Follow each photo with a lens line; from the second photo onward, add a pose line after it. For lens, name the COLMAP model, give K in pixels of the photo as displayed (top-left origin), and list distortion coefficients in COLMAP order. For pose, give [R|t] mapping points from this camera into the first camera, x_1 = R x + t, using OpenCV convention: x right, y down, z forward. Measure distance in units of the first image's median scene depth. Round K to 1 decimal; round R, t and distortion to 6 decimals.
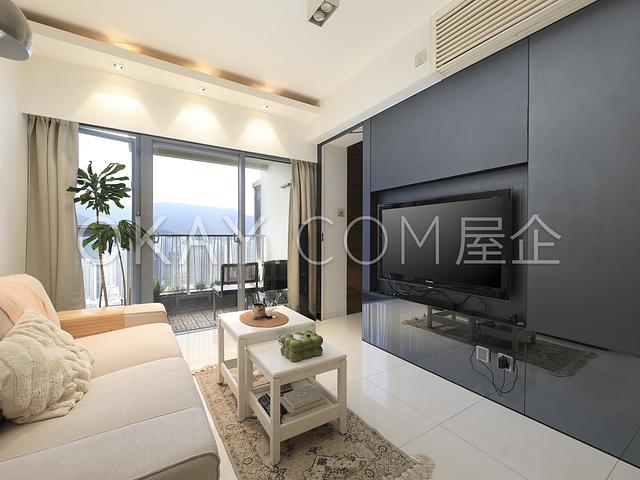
lens RADIAL K [[287.7, 0, 313.6], [0, 287.7, 238.6], [0, 0, 1]] dist [0.013099, -0.001430]
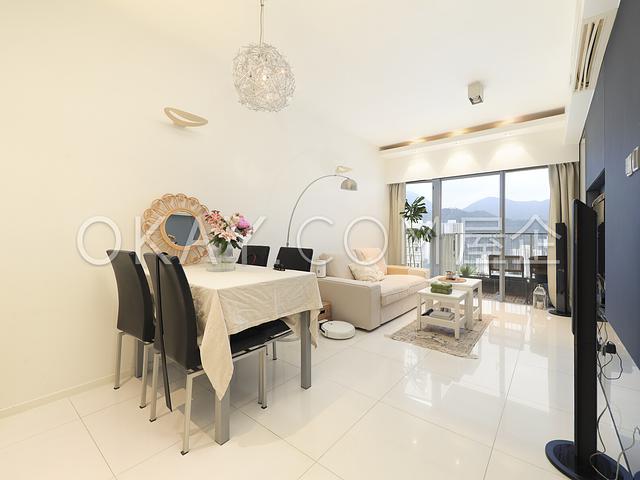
lens RADIAL K [[287.7, 0, 320.0], [0, 287.7, 237.1], [0, 0, 1]] dist [0.013099, -0.001430]
pose [[0.327690, 0.012618, -0.944701, 0.966071], [-0.013364, 0.999873, 0.008719, 0.004490], [0.944691, 0.009768, 0.327817, -0.286618]]
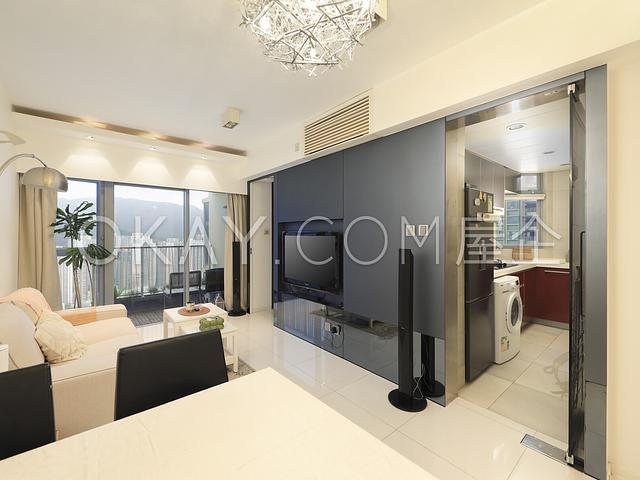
lens RADIAL K [[287.7, 0, 316.4], [0, 287.7, 236.7], [0, 0, 1]] dist [0.013099, -0.001430]
pose [[0.991110, -0.002051, 0.133030, 0.216534], [0.002069, 0.999998, 0.000002, -0.099699], [-0.133030, 0.000273, 0.991112, -0.509157]]
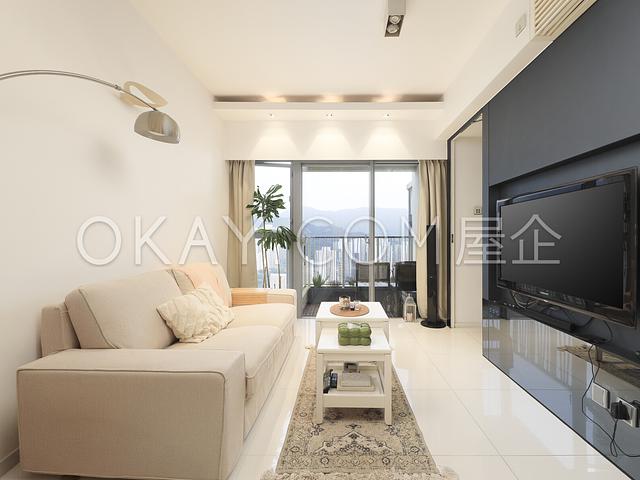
lens RADIAL K [[287.7, 0, 338.9], [0, 287.7, 240.9], [0, 0, 1]] dist [0.013099, -0.001430]
pose [[0.844739, 0.003893, -0.535165, 0.309785], [-0.004144, 0.999991, 0.000733, 0.002874], [0.535163, 0.001598, 0.844747, 0.006528]]
